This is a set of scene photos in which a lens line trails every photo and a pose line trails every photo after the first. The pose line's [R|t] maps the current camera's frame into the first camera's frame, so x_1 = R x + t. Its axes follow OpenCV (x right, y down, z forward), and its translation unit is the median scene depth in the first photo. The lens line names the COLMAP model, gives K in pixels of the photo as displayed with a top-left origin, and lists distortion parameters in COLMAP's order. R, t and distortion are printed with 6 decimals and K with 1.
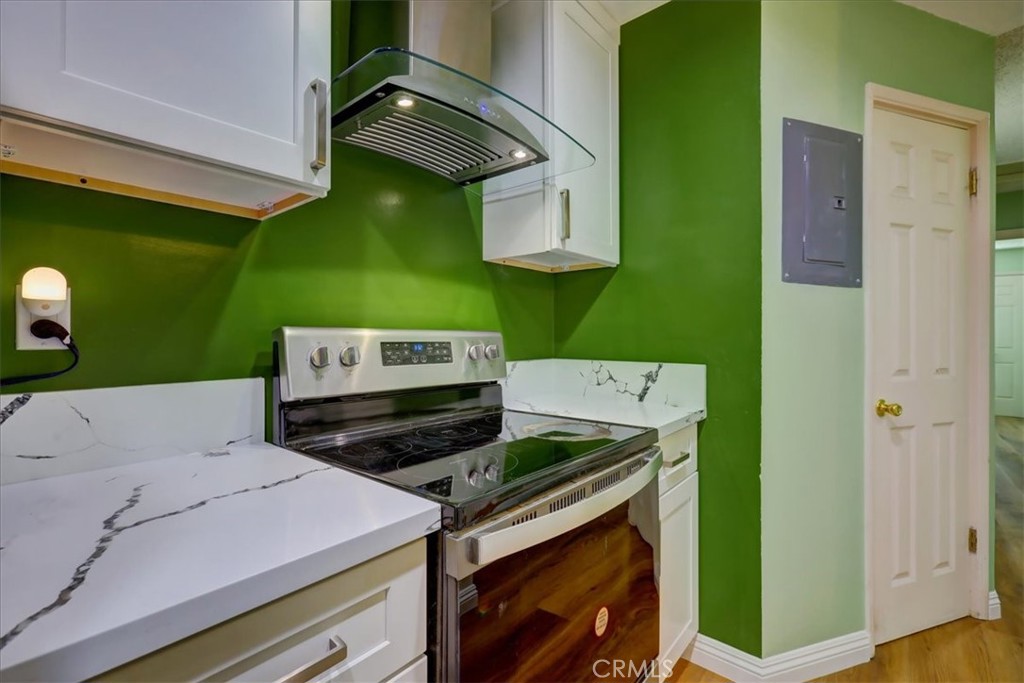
lens RADIAL K [[455.7, 0, 510.9], [0, 455.7, 336.6], [0, 0, 1]] dist [0.002898, 0.000362]
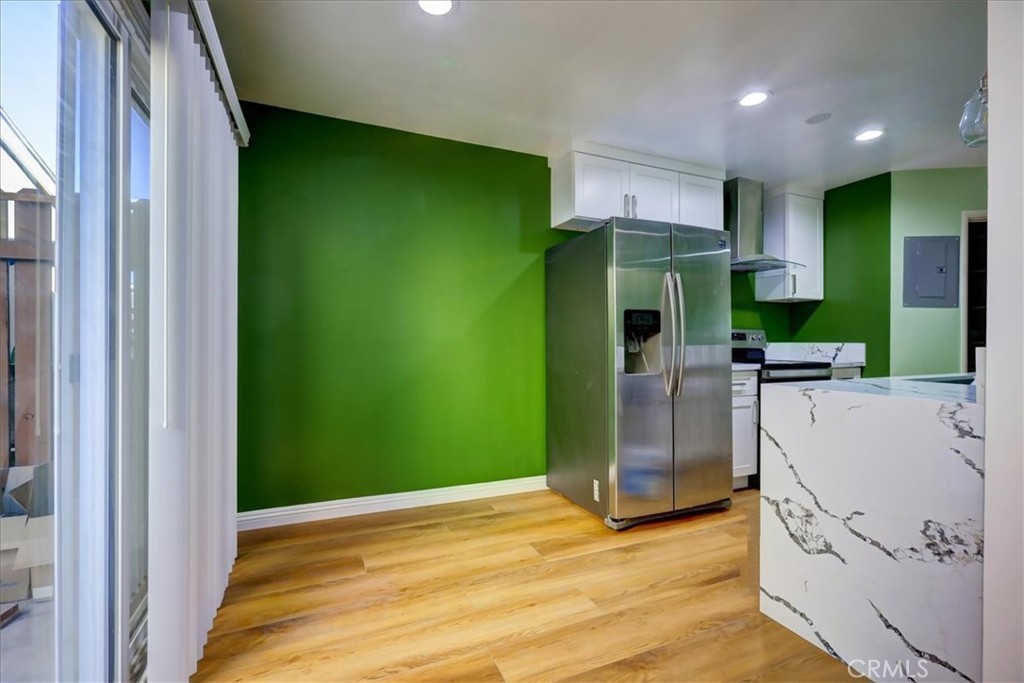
lens RADIAL K [[452.4, 0, 505.5], [0, 452.4, 339.7], [0, 0, 1]] dist [0.001031, 0.000101]
pose [[0.892777, 0.001382, -0.450496, -0.174331], [-0.002261, 0.999996, -0.001414, 0.052585], [0.450492, 0.002281, 0.892777, -1.921236]]
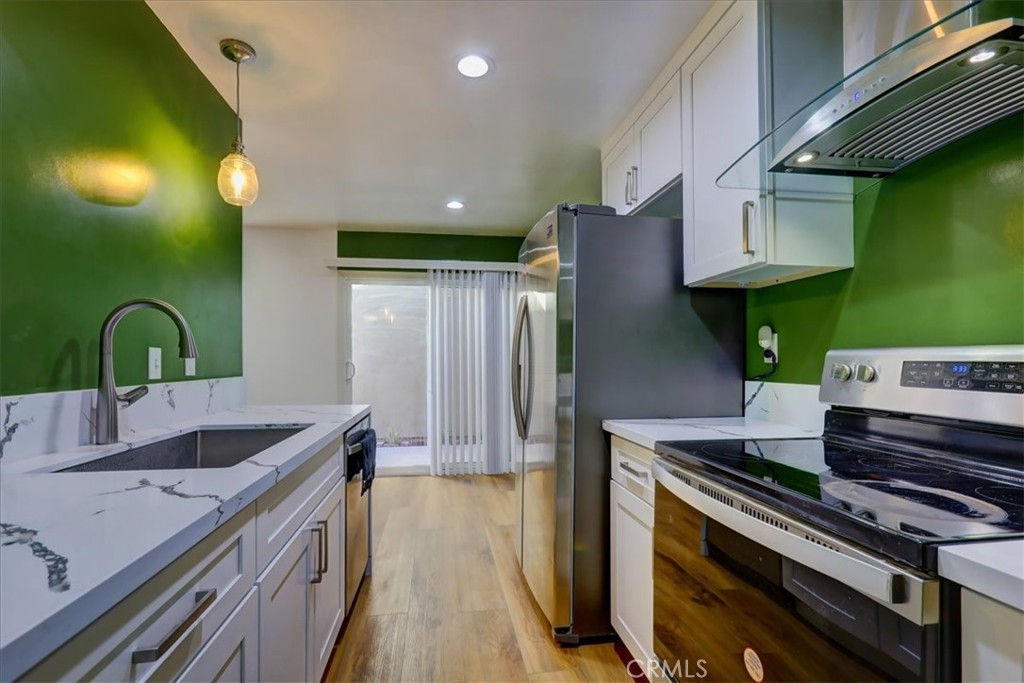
lens RADIAL K [[469.3, 0, 510.2], [0, 469.3, 356.3], [0, 0, 1]] dist [0.000278, 0.000012]
pose [[-0.661968, -0.005186, -0.749514, 0.772874], [0.000424, 0.999973, -0.007294, 0.006698], [0.749532, -0.005146, -0.661948, 0.790753]]
